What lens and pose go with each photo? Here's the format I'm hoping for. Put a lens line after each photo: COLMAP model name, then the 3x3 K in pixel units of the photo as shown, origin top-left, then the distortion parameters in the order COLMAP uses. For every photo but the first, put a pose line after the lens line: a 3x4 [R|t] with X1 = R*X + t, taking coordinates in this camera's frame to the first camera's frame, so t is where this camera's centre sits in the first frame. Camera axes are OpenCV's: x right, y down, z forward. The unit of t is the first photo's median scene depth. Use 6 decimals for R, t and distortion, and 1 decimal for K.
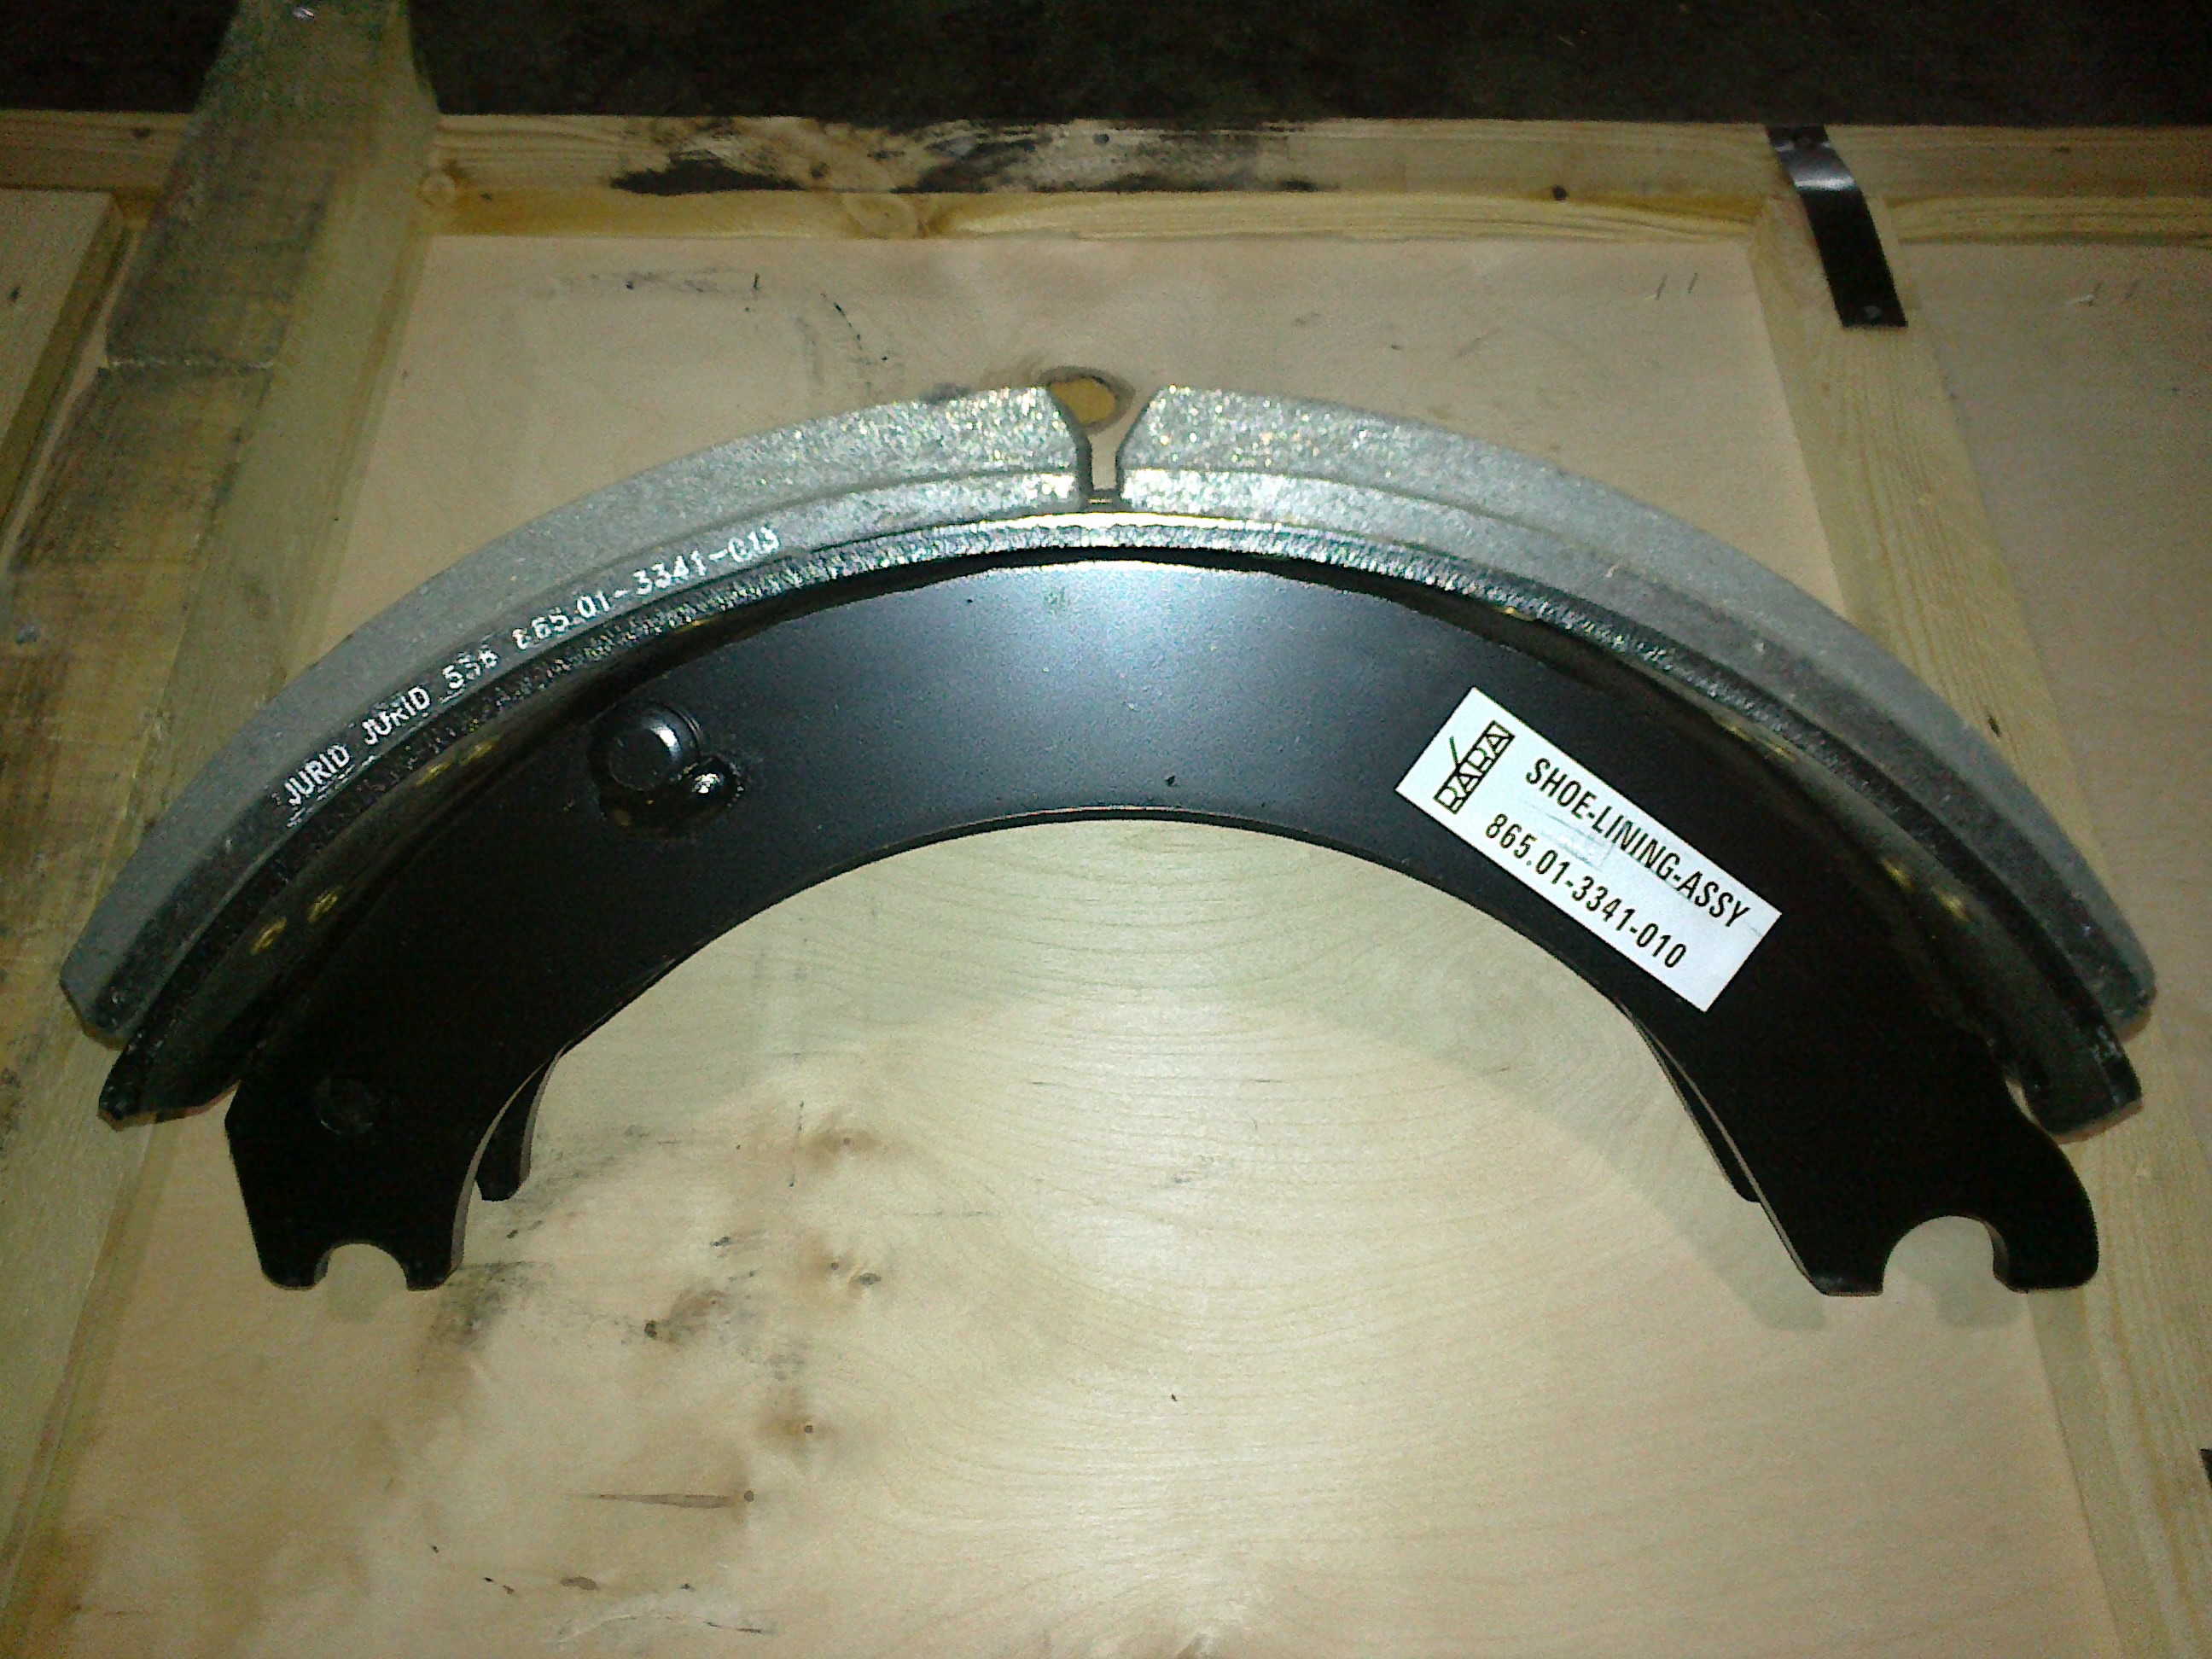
lens RADIAL K [[1924.6, 0, 1075.1], [0, 1924.6, 837.8], [0, 0, 1]] dist [0.045379, -0.109644]
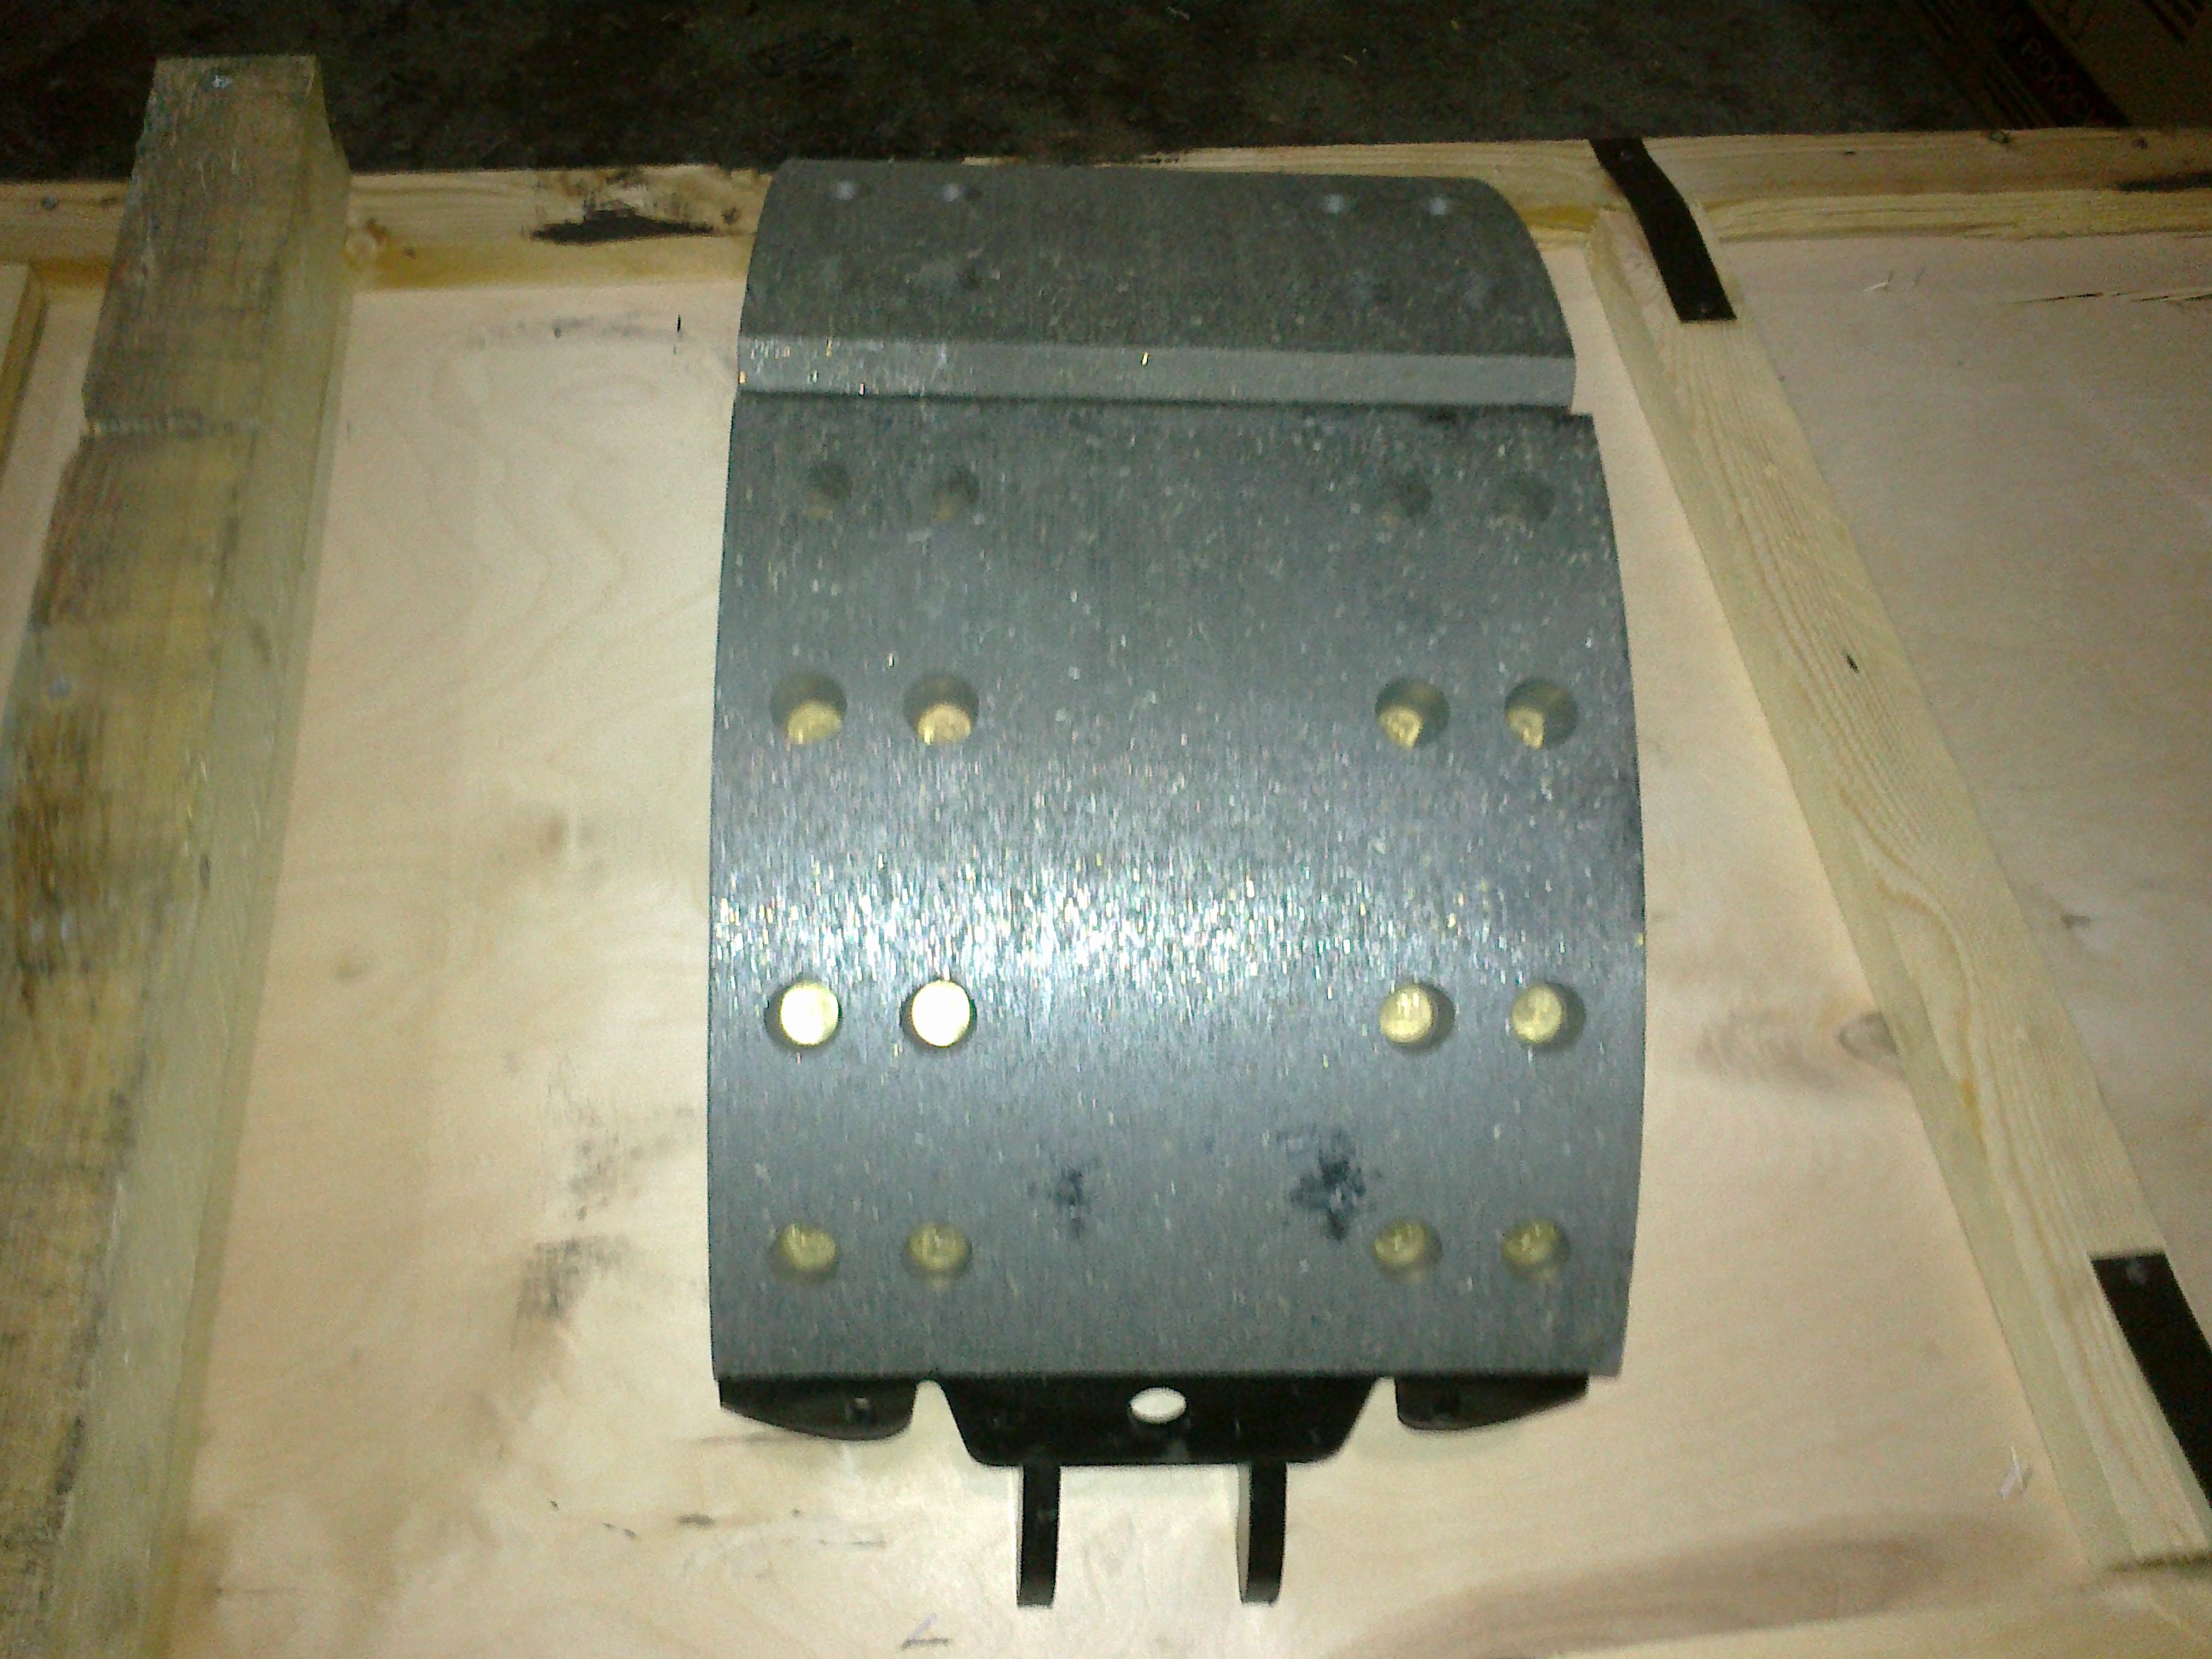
lens RADIAL K [[1924.6, 0, 1075.1], [0, 1924.6, 837.8], [0, 0, 1]] dist [0.045379, -0.109644]
pose [[0.992792, -0.069521, 0.097627, -0.077561], [0.070417, 0.997501, -0.005760, 0.014587], [-0.096982, 0.012593, 0.995206, -0.070675]]
